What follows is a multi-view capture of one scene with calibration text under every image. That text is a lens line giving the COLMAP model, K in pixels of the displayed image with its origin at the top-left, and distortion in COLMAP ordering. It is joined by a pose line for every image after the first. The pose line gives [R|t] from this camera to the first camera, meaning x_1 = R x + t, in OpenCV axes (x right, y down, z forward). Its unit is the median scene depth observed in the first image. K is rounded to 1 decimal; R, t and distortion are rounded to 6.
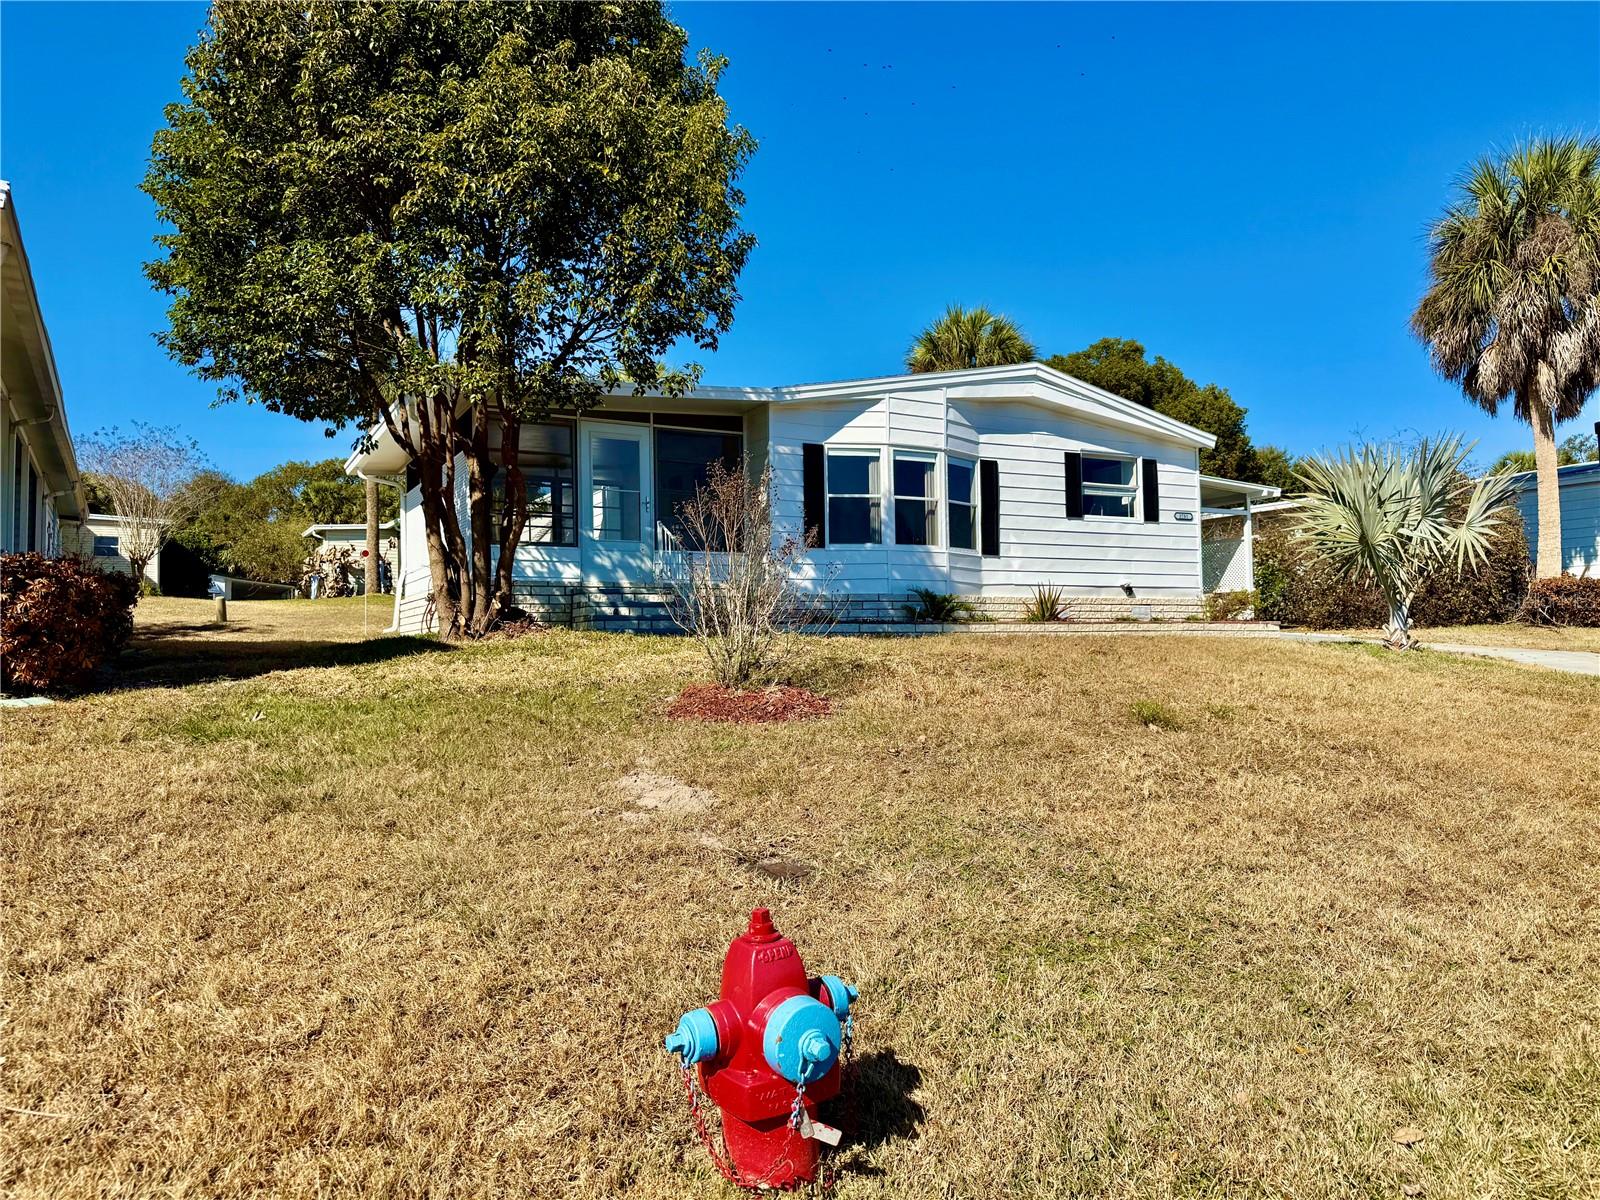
lens RADIAL K [[1115.1, 0, 803.2], [0, 1115.1, 605.5], [0, 0, 1]] dist [0.125571, -0.194706]
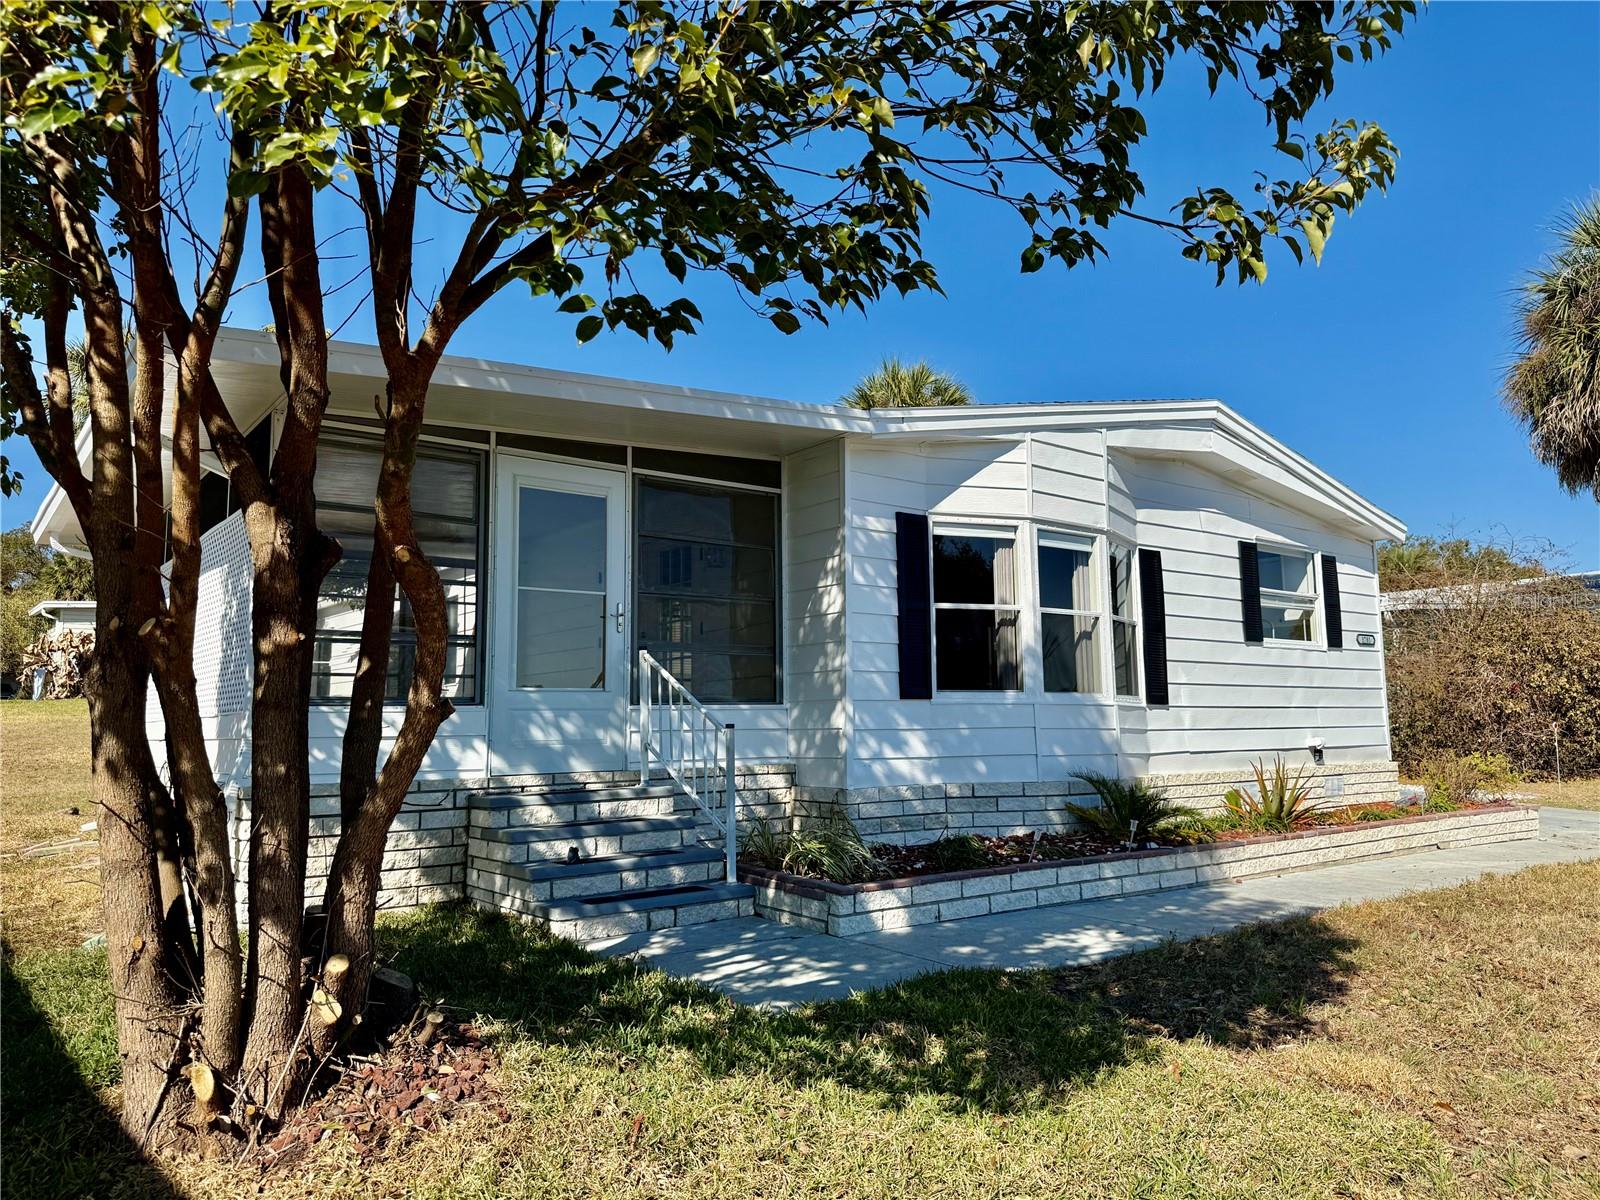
lens RADIAL K [[1115.1, 0, 803.2], [0, 1115.1, 605.5], [0, 0, 1]] dist [0.125571, -0.194706]
pose [[0.987095, 0.022845, 0.158496, -0.128364], [-0.012081, 0.997575, -0.068542, -0.056414], [-0.159678, 0.065743, 0.984978, 0.437151]]
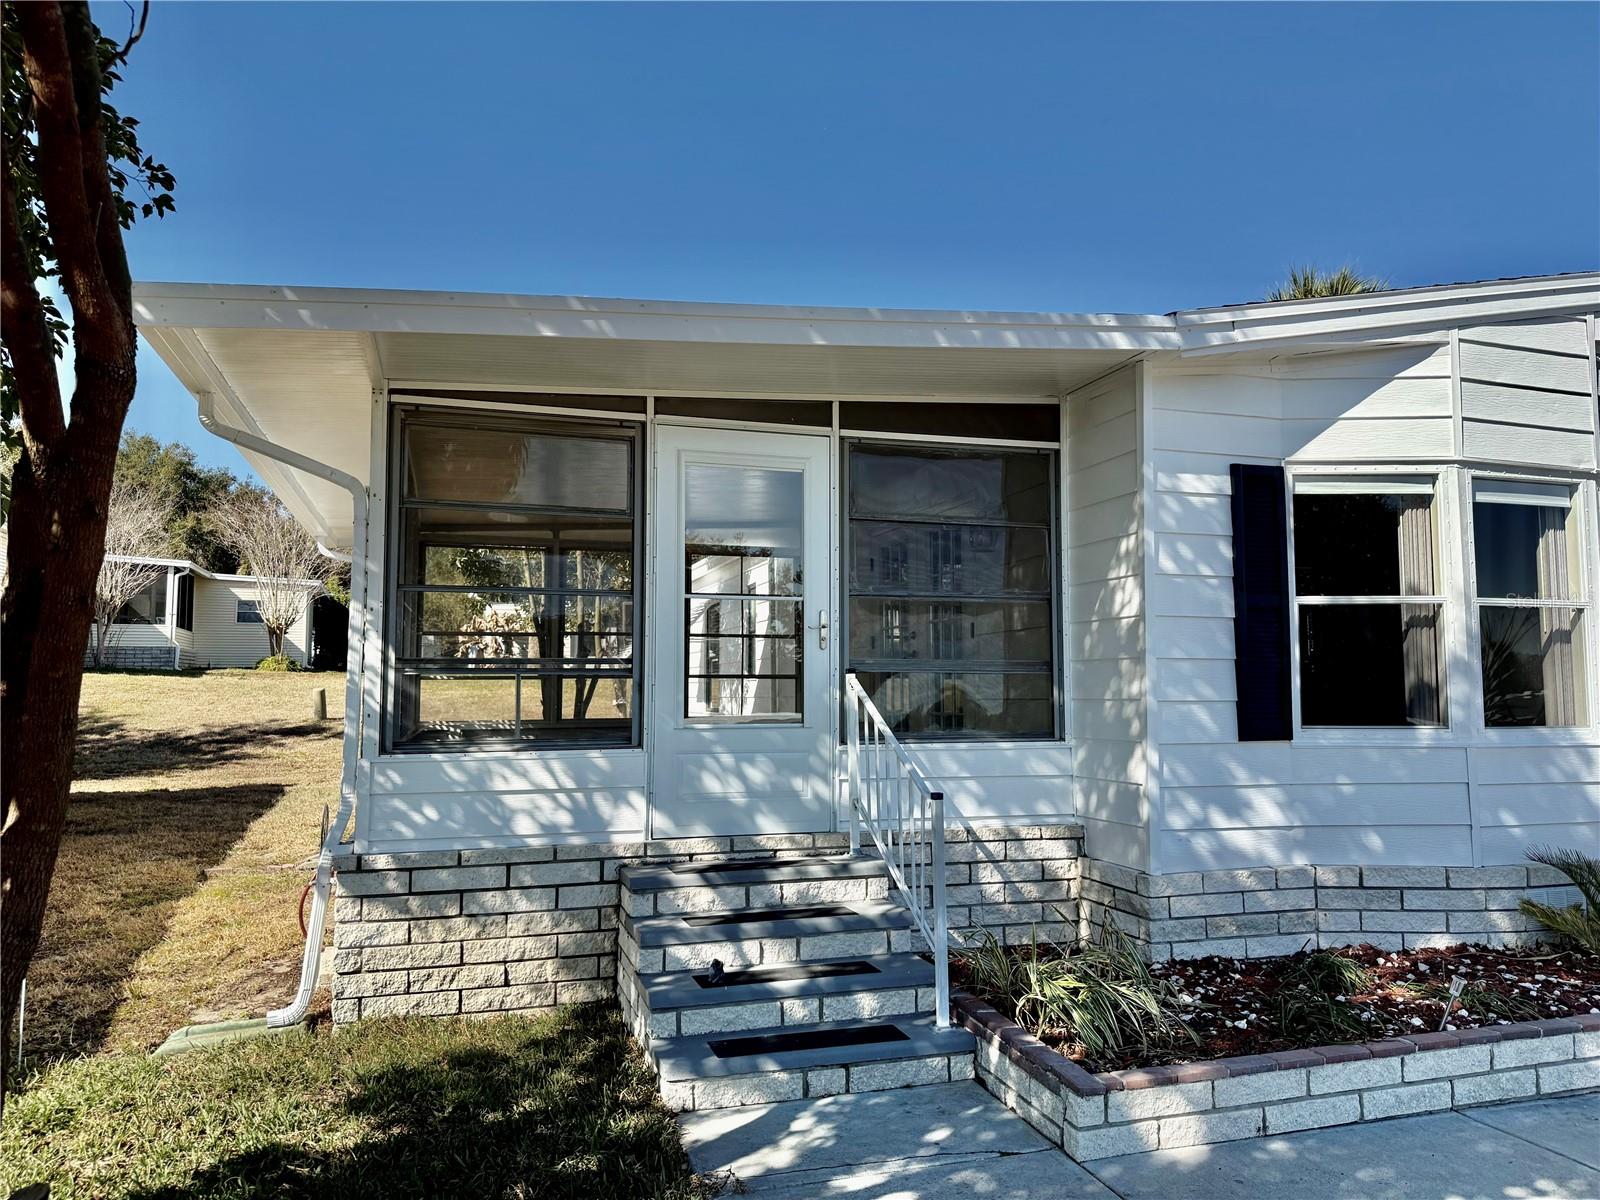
lens RADIAL K [[1216.0, 0, 751.7], [0, 1216.0, 616.1], [0, 0, 1]] dist [0.079215, -0.106742]
pose [[0.982368, 0.002364, -0.186942, -0.078931], [-0.008397, 0.999469, -0.031486, -0.074935], [0.186769, 0.032501, 0.981866, 0.533445]]
